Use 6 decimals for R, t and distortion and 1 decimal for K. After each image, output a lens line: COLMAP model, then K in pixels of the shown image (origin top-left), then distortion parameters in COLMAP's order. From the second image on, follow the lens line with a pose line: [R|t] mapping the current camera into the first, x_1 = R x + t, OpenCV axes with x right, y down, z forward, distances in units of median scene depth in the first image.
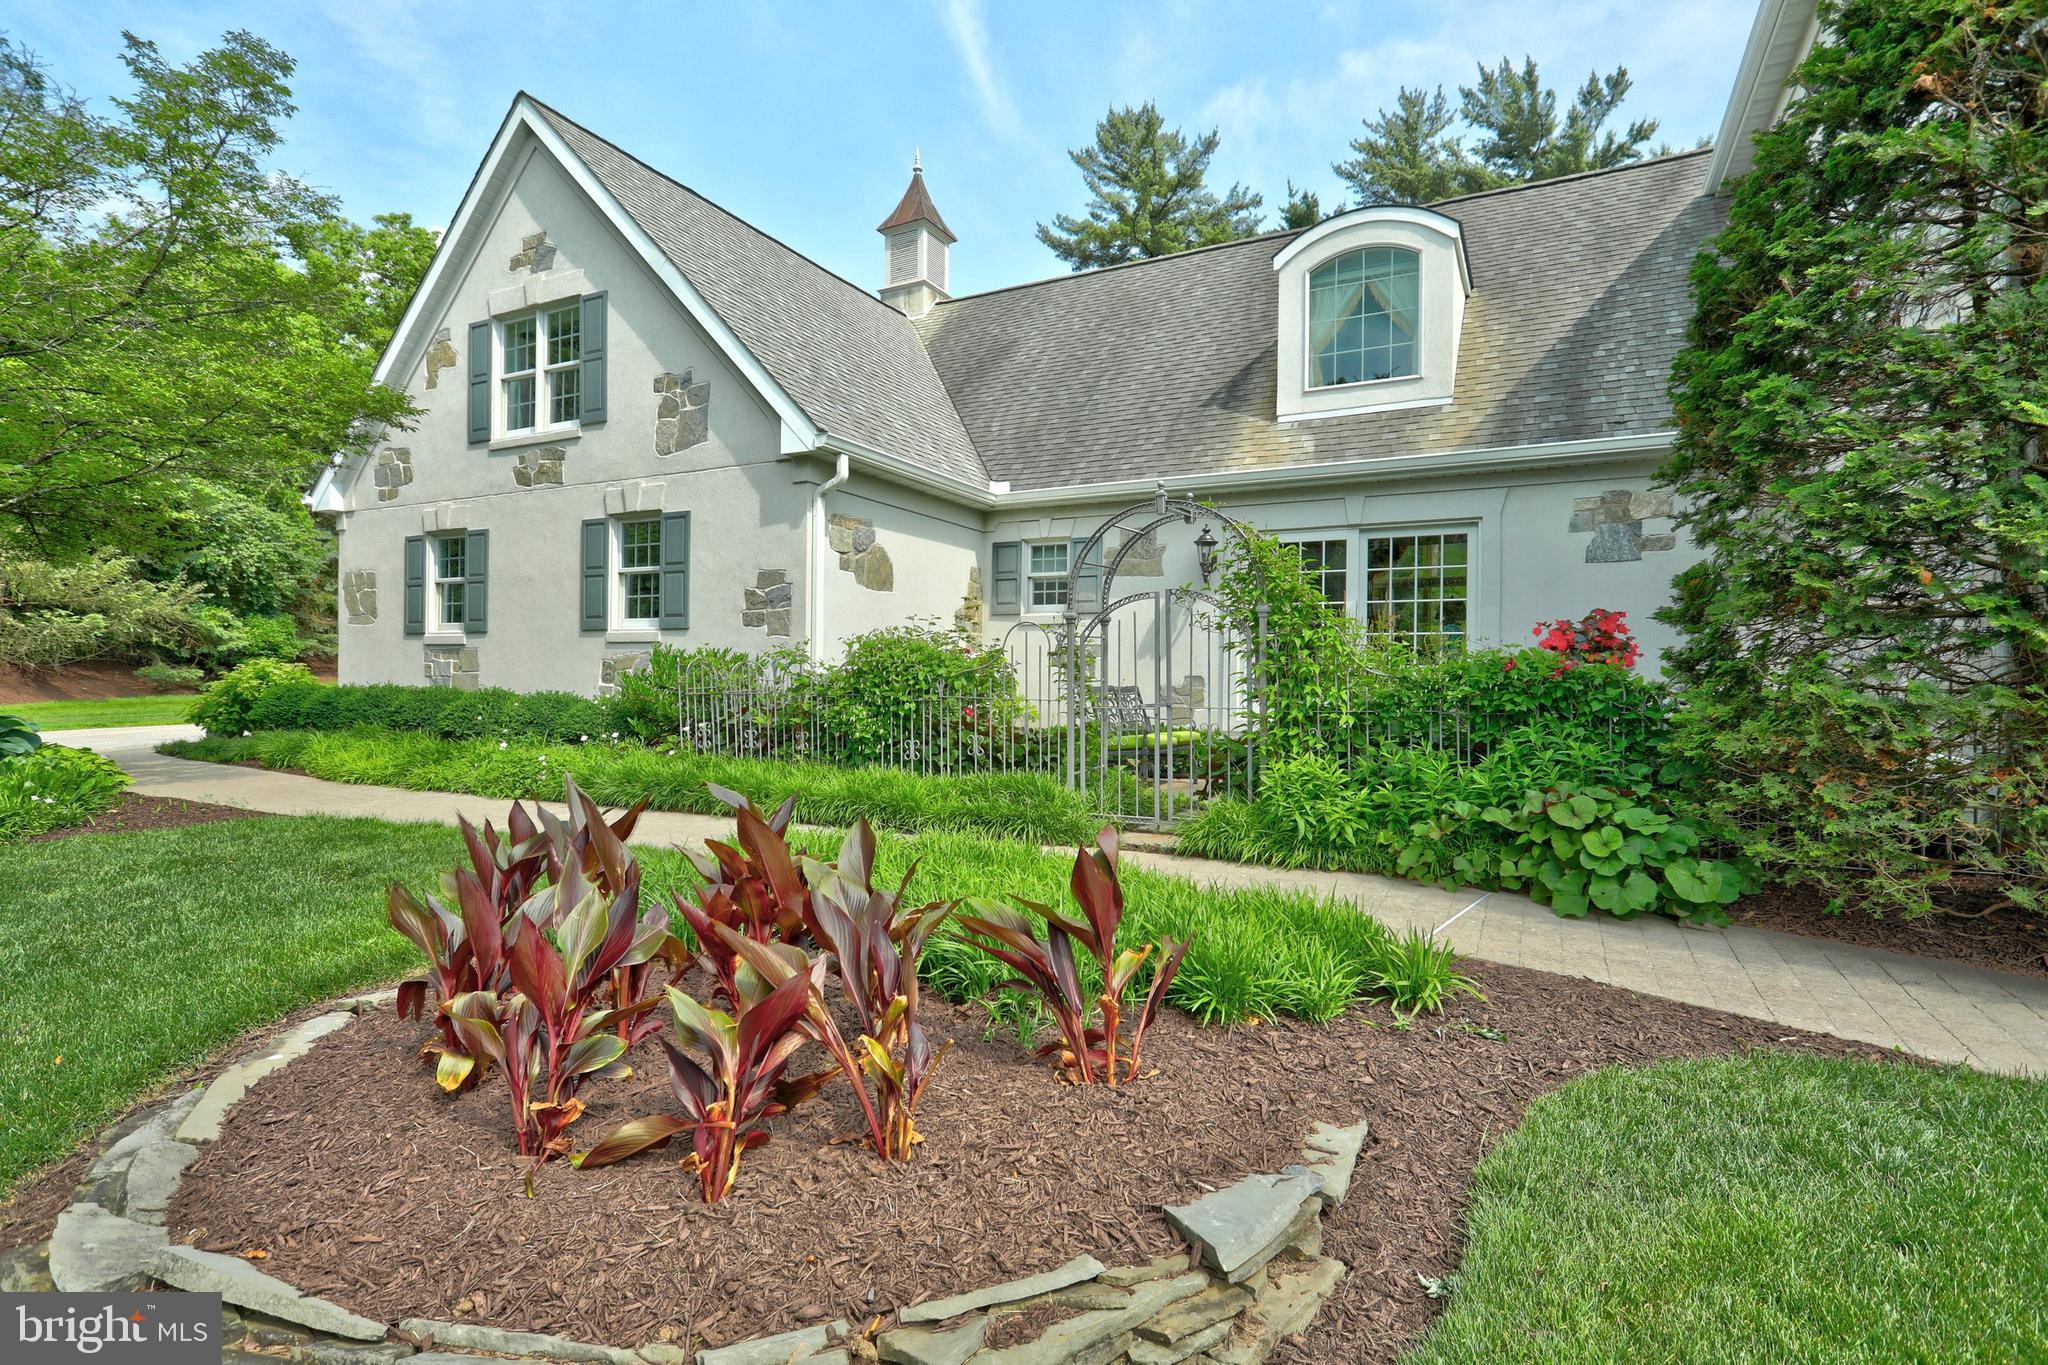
lens RADIAL K [[981.6, 0, 1024.0], [0, 981.6, 682.5], [0, 0, 1]] dist [-0.004538, 0.000608]
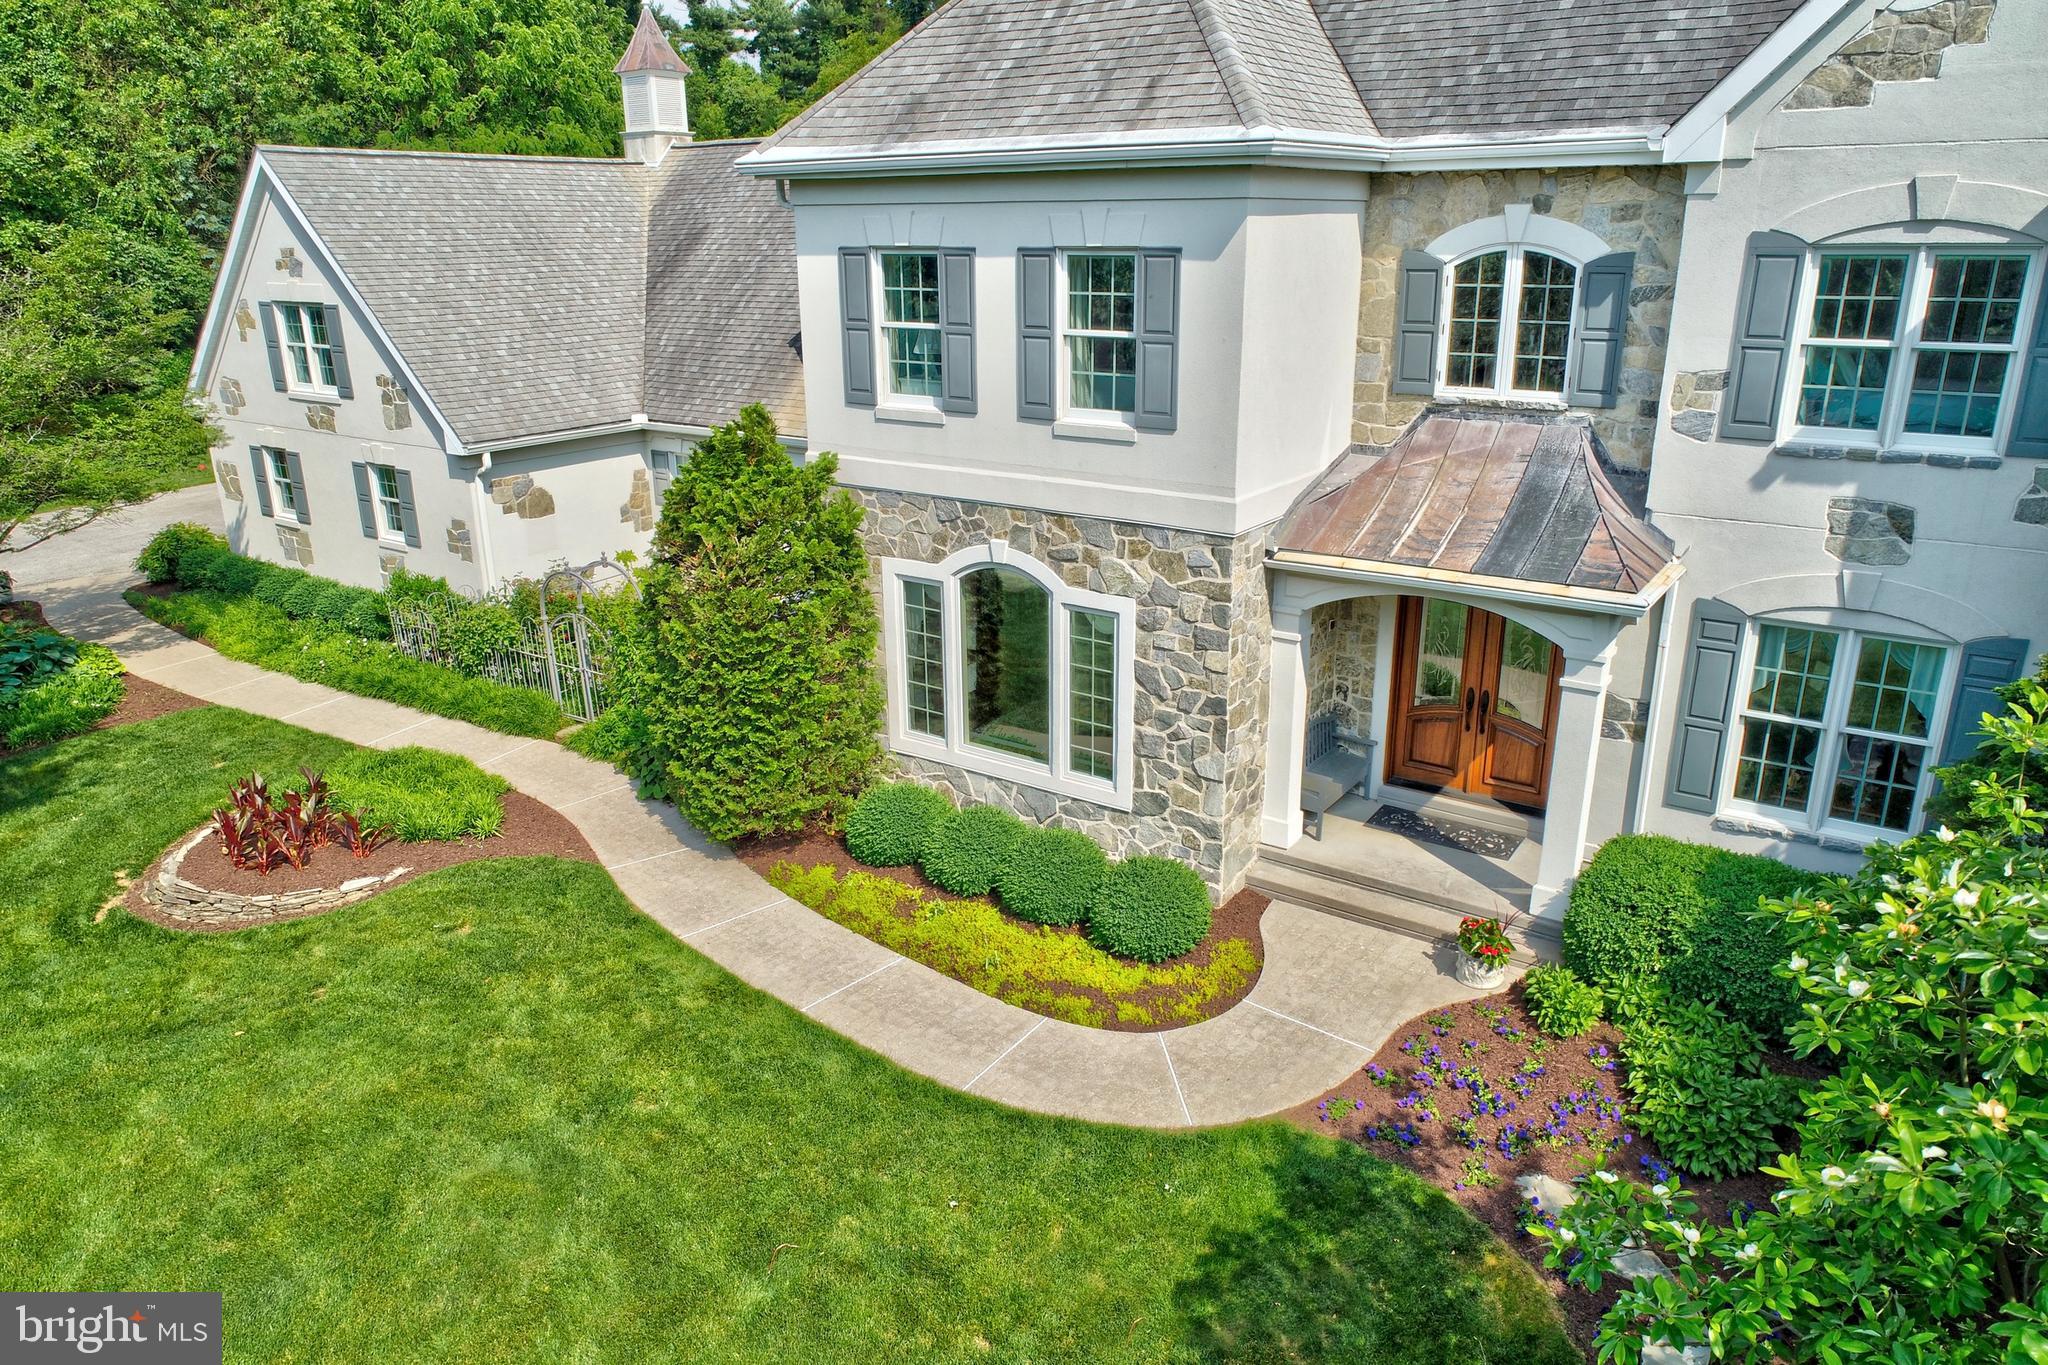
lens RADIAL K [[1358.7, 0, 1024.0], [0, 1358.7, 682.5], [0, 0, 1]] dist [-0.000234, -0.002587]
pose [[0.991148, 0.025925, -0.130209, 0.837667], [0.017430, 0.946851, 0.321200, -0.495952], [0.131615, -0.320626, 0.938017, -0.901860]]
